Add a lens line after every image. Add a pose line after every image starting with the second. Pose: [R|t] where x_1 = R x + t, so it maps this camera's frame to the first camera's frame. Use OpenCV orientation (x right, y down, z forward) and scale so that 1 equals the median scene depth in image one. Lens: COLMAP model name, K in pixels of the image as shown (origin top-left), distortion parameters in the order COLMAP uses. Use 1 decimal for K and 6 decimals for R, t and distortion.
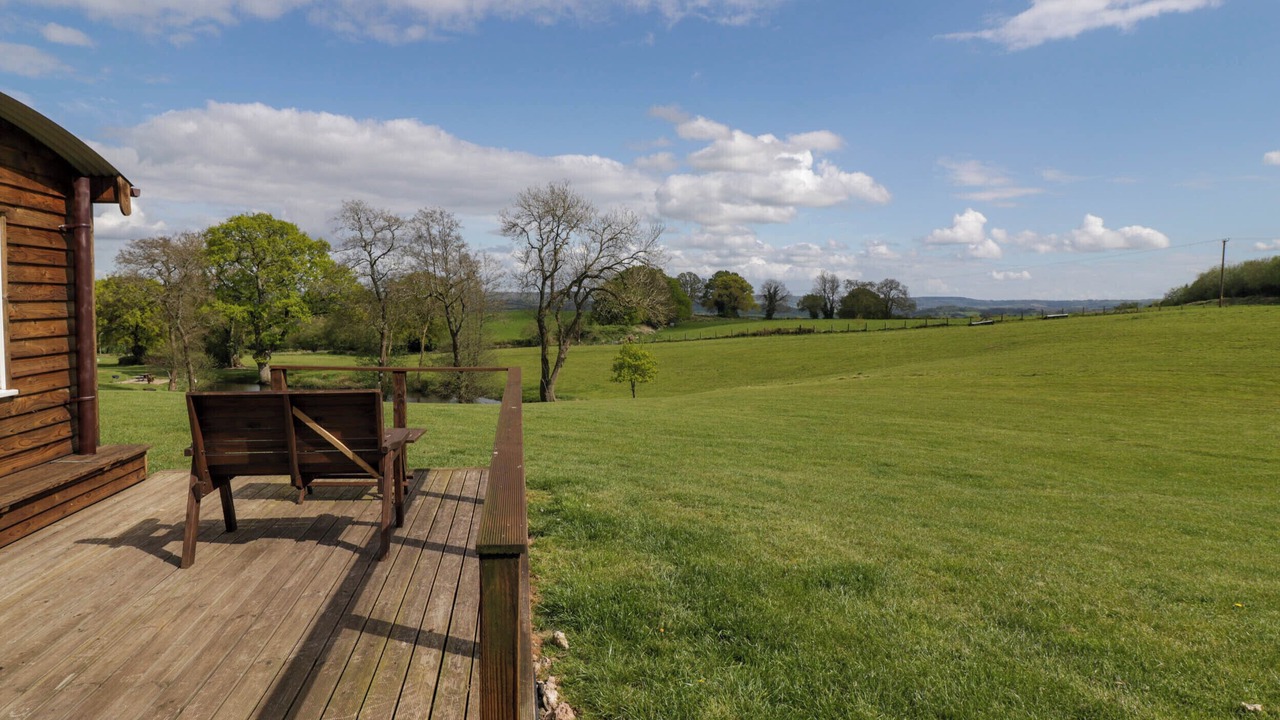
lens RADIAL K [[749.8, 0, 636.0], [0, 749.8, 354.4], [0, 0, 1]] dist [-0.001152, -0.003080]
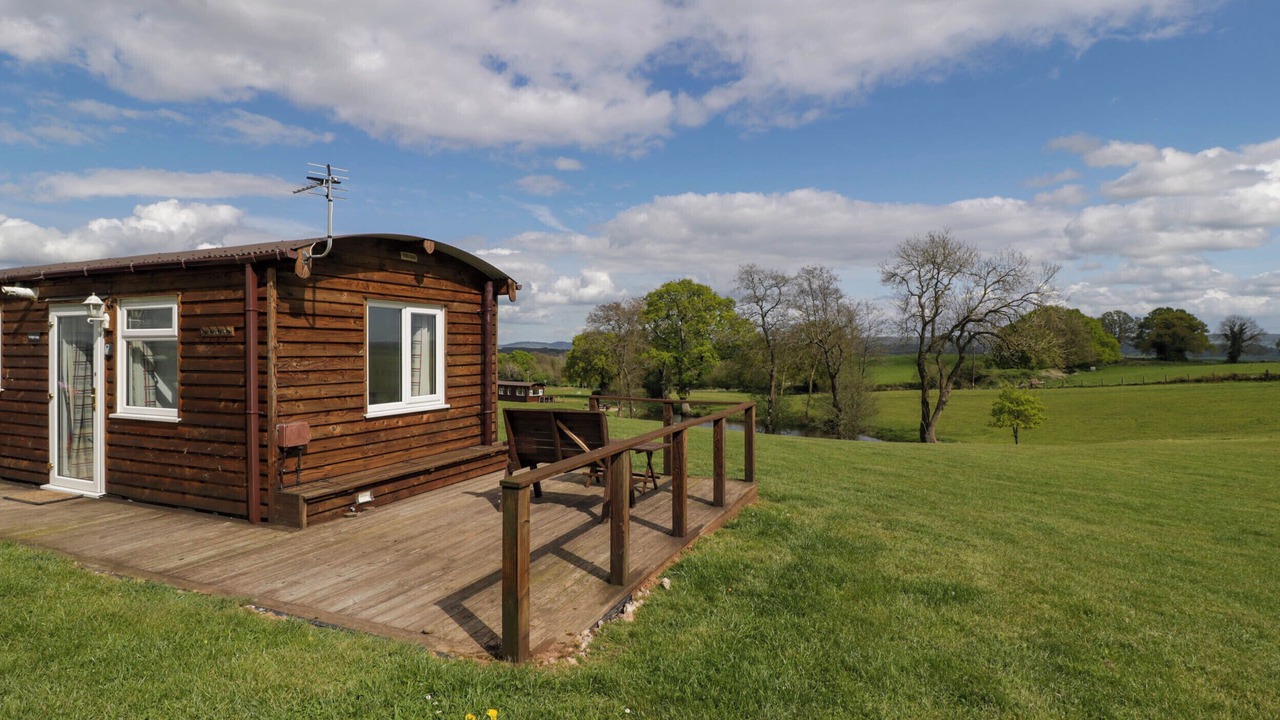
lens RADIAL K [[694.4, 0, 636.8], [0, 694.4, 344.2], [0, 0, 1]] dist [-0.005118, -0.001635]
pose [[0.842666, -0.014569, -0.538239, 0.059761], [-0.024804, 0.997522, -0.065833, 0.000251], [0.537864, 0.068826, 0.840217, -0.021104]]
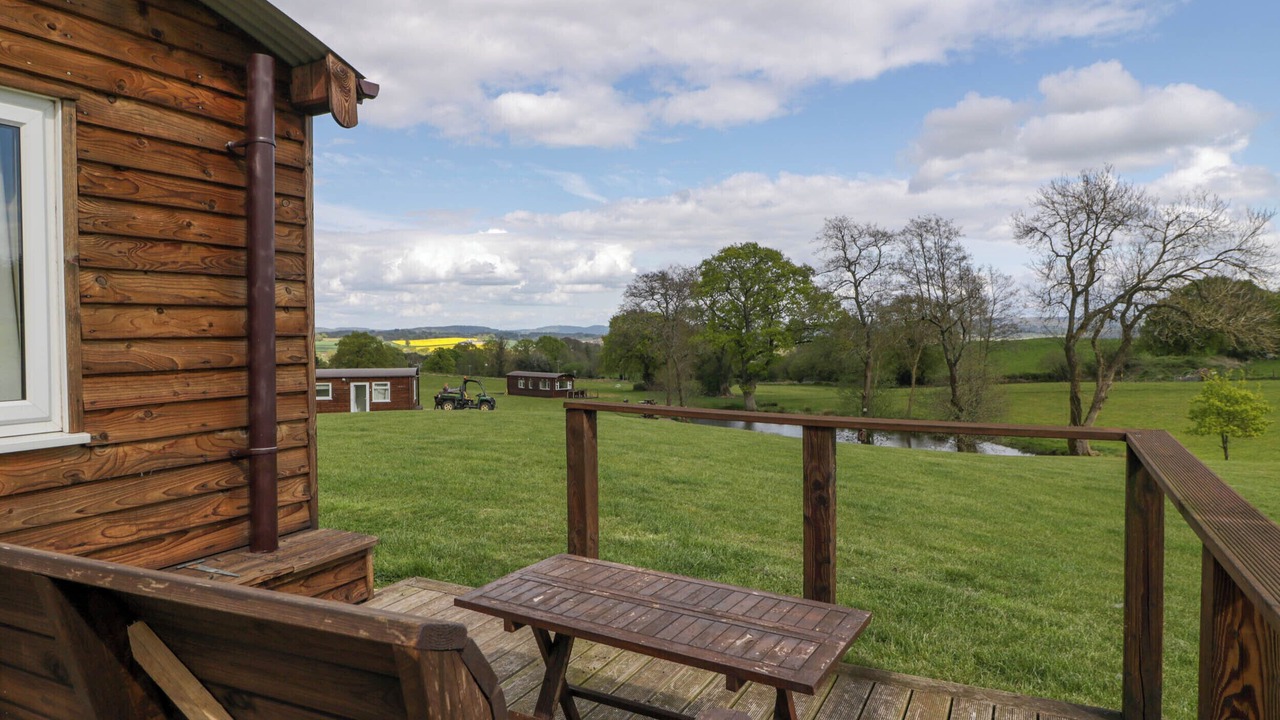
lens RADIAL K [[749.8, 0, 636.0], [0, 749.8, 354.4], [0, 0, 1]] dist [-0.001152, -0.003080]
pose [[0.804617, -0.000860, -0.593794, -0.027540], [-0.025159, 0.999052, -0.035540, 0.000043], [0.593261, 0.043535, 0.803832, 0.110345]]
